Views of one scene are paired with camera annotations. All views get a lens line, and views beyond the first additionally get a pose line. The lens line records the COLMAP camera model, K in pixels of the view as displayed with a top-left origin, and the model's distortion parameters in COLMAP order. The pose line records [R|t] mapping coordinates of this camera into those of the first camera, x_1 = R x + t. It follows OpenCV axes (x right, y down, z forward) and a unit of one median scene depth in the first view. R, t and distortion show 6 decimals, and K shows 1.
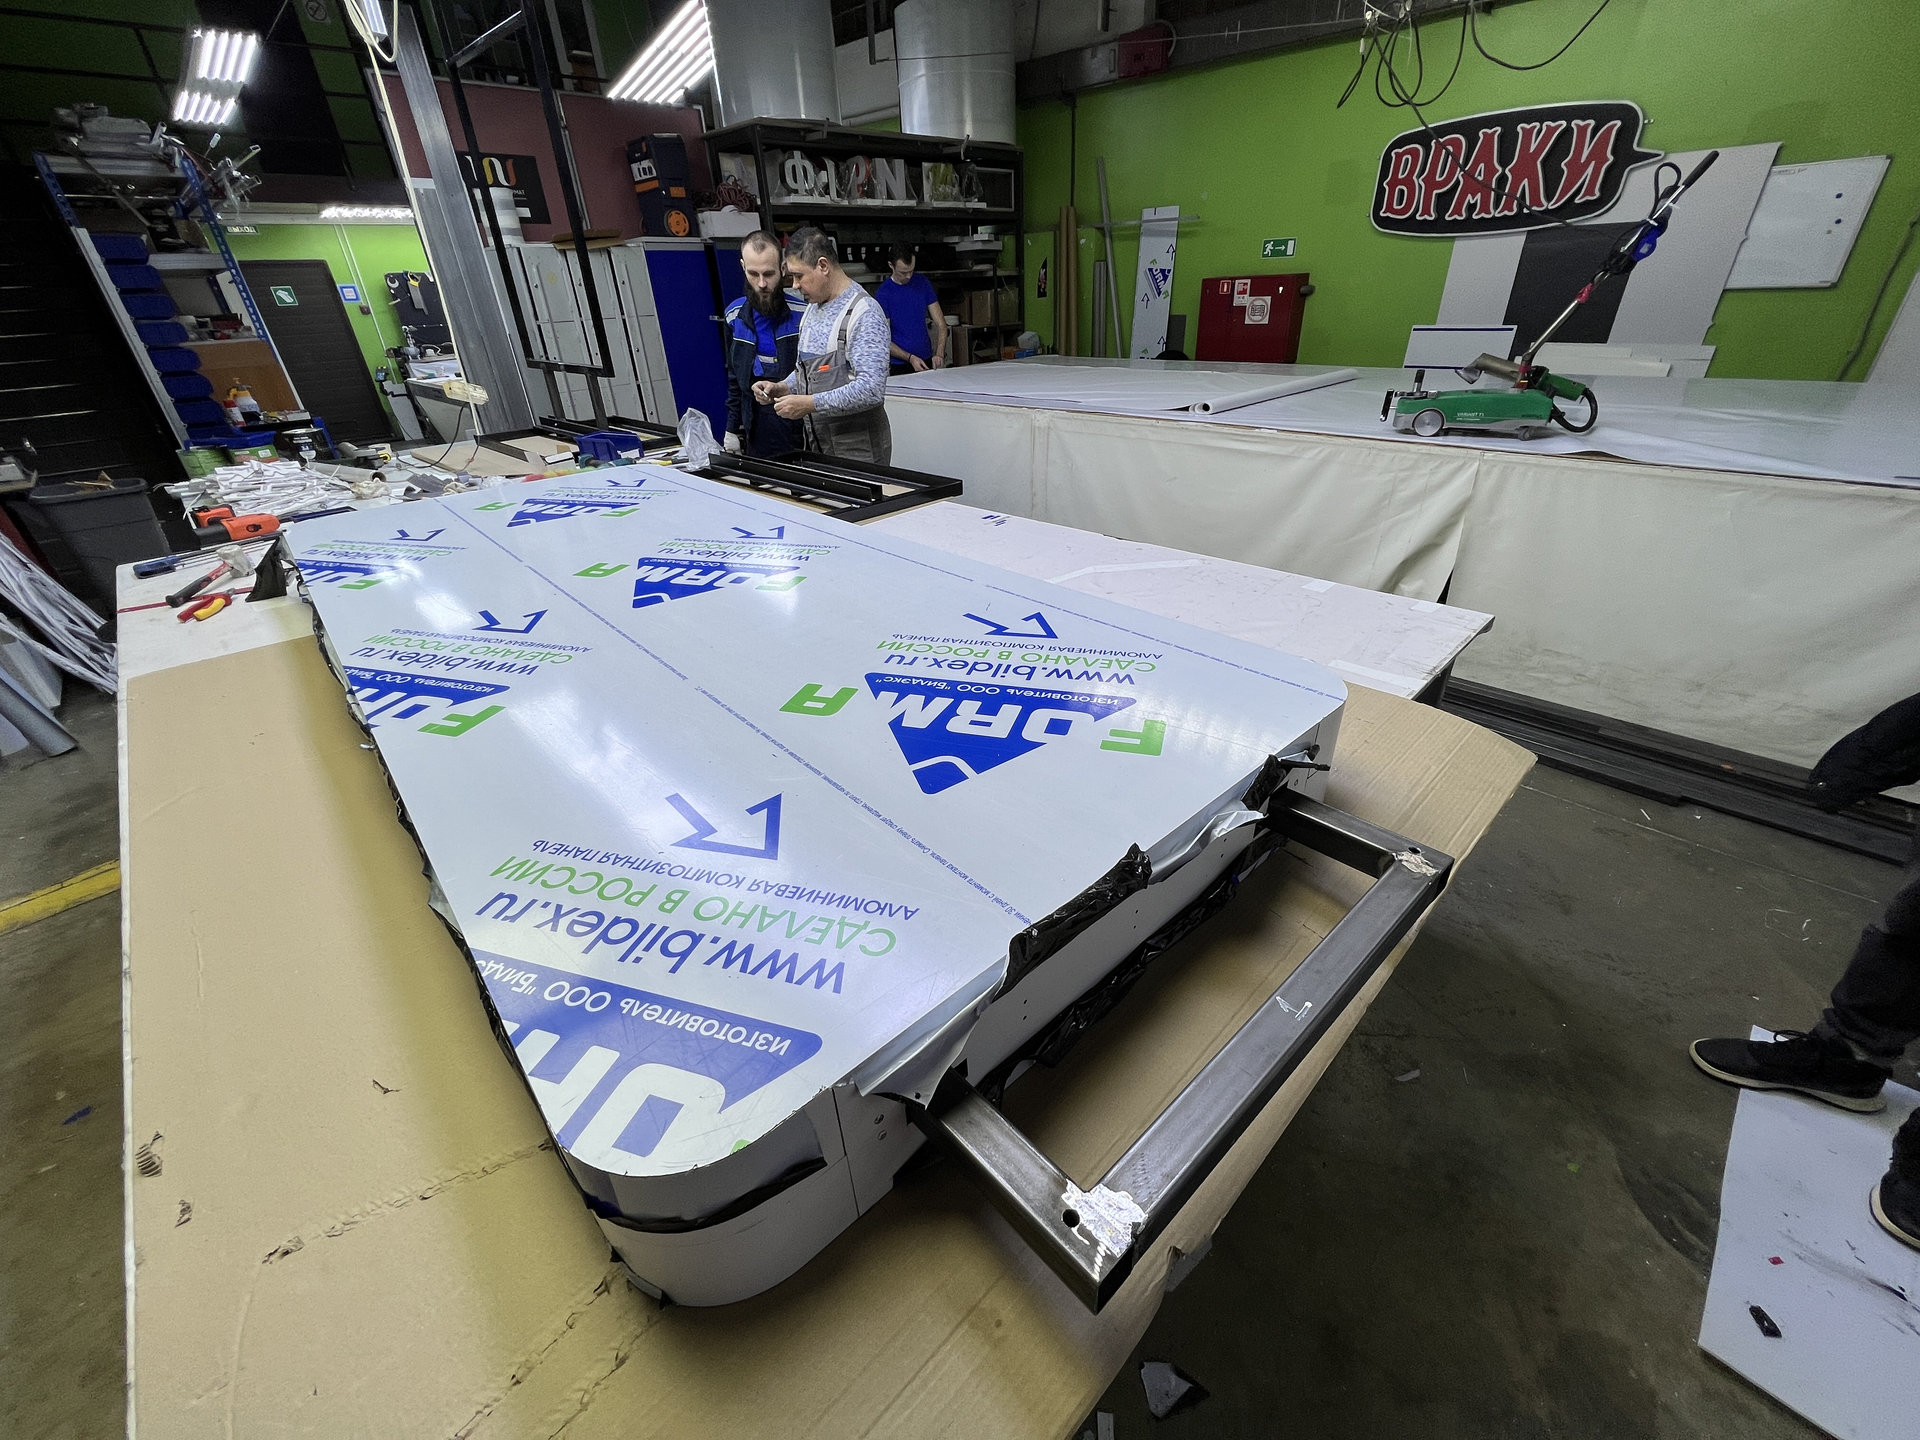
lens RADIAL K [[767.1, 0, 964.7], [0, 767.1, 716.4], [0, 0, 1]] dist [-0.001751, -0.000964]
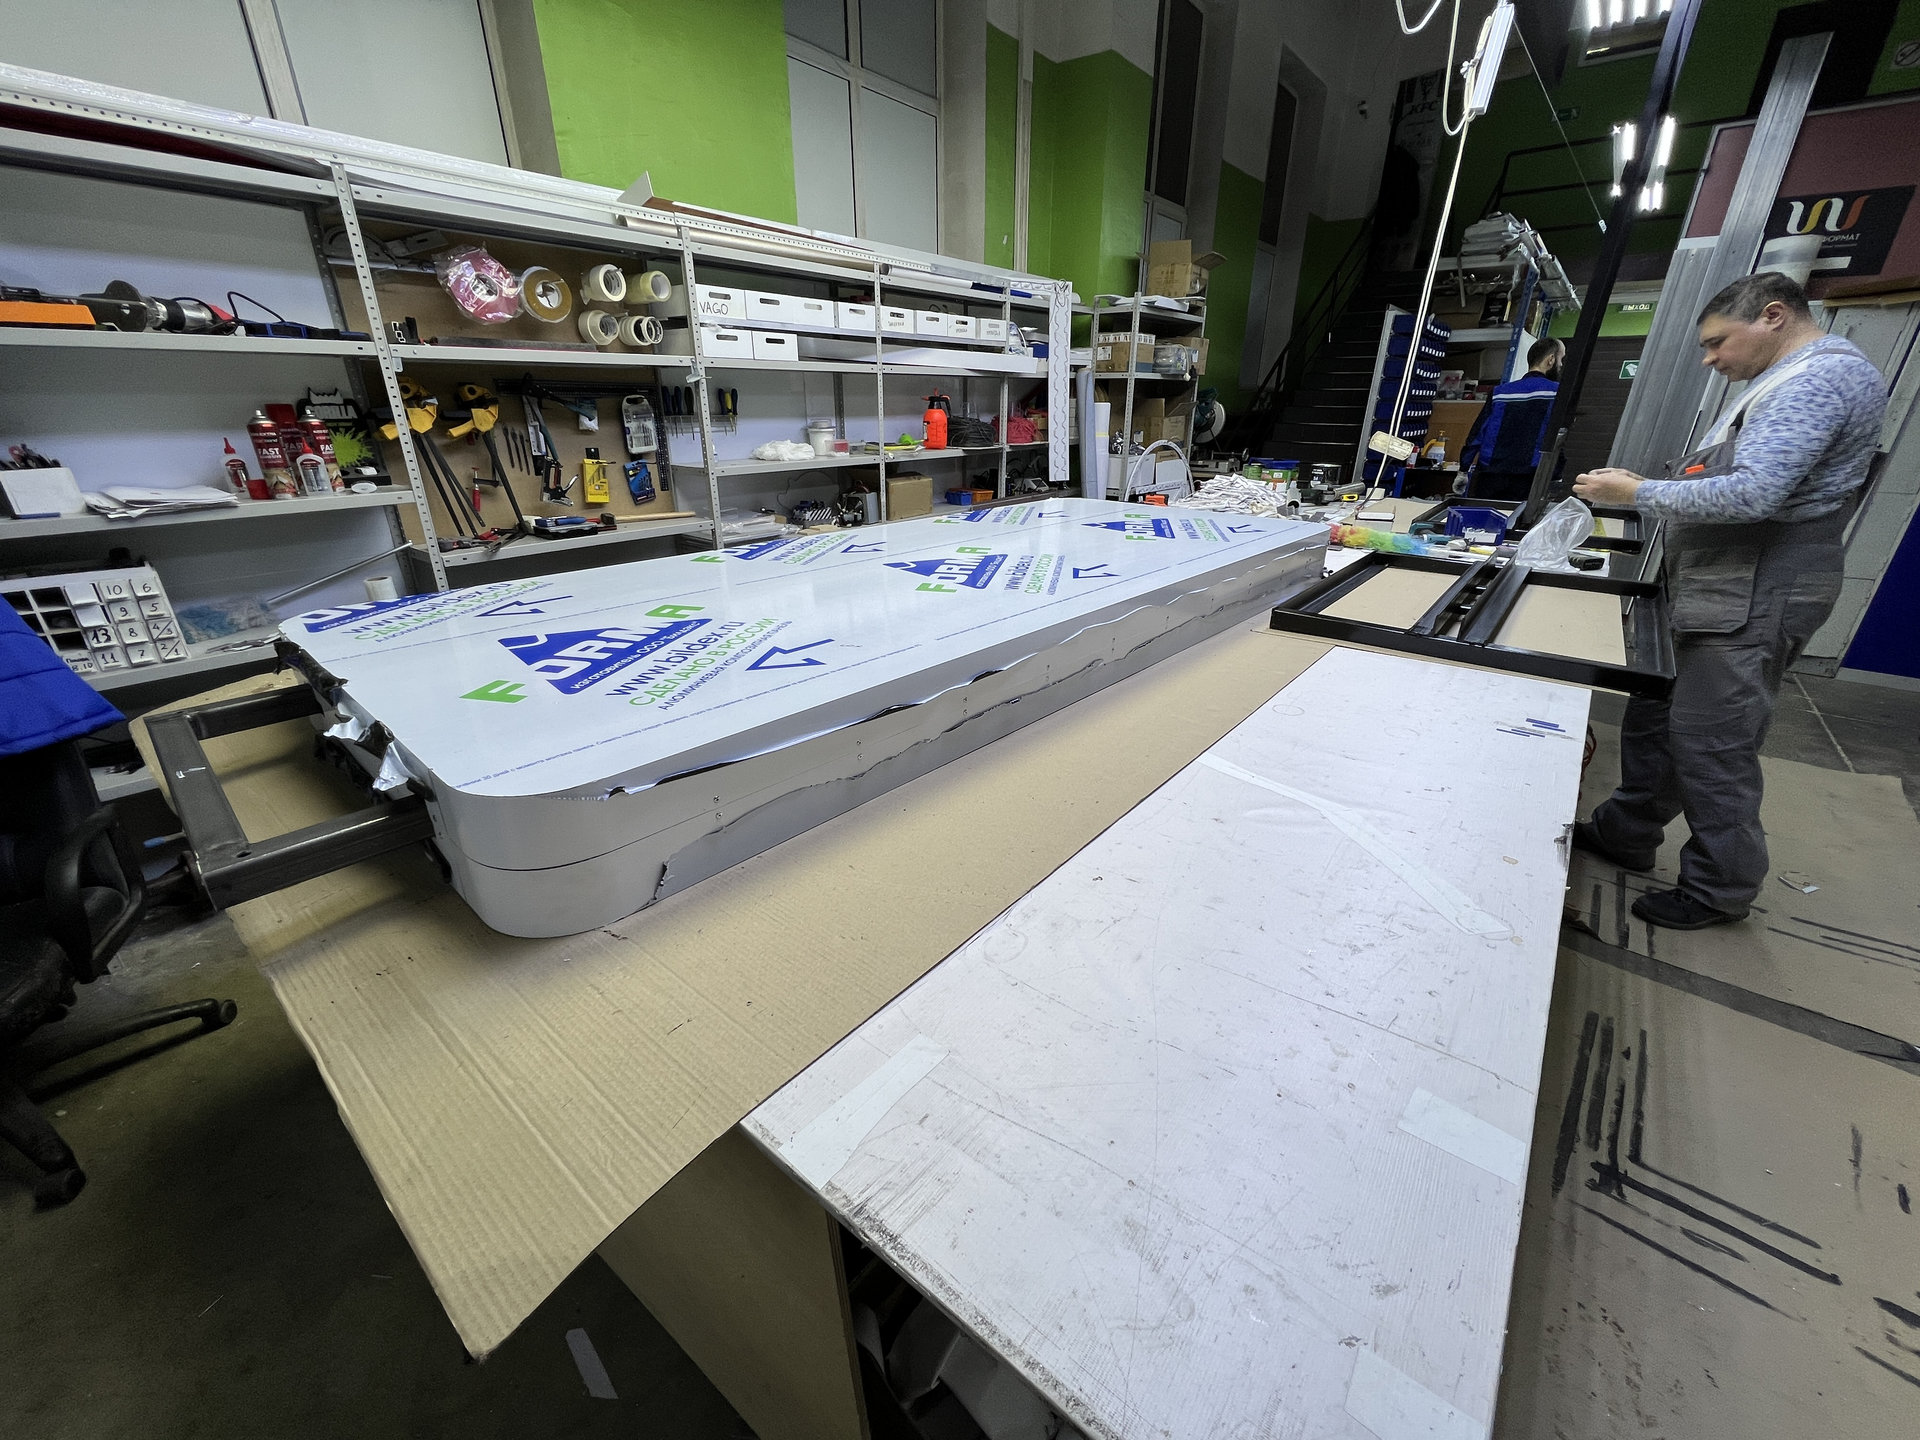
lens RADIAL K [[767.1, 0, 963.7], [0, 767.1, 721.5], [0, 0, 1]] dist [-0.001751, -0.000964]
pose [[0.117498, 0.427697, -0.896253, 1.089052], [-0.496392, 0.806962, 0.320010, -0.517051], [0.860110, 0.407293, 0.307122, 1.043850]]
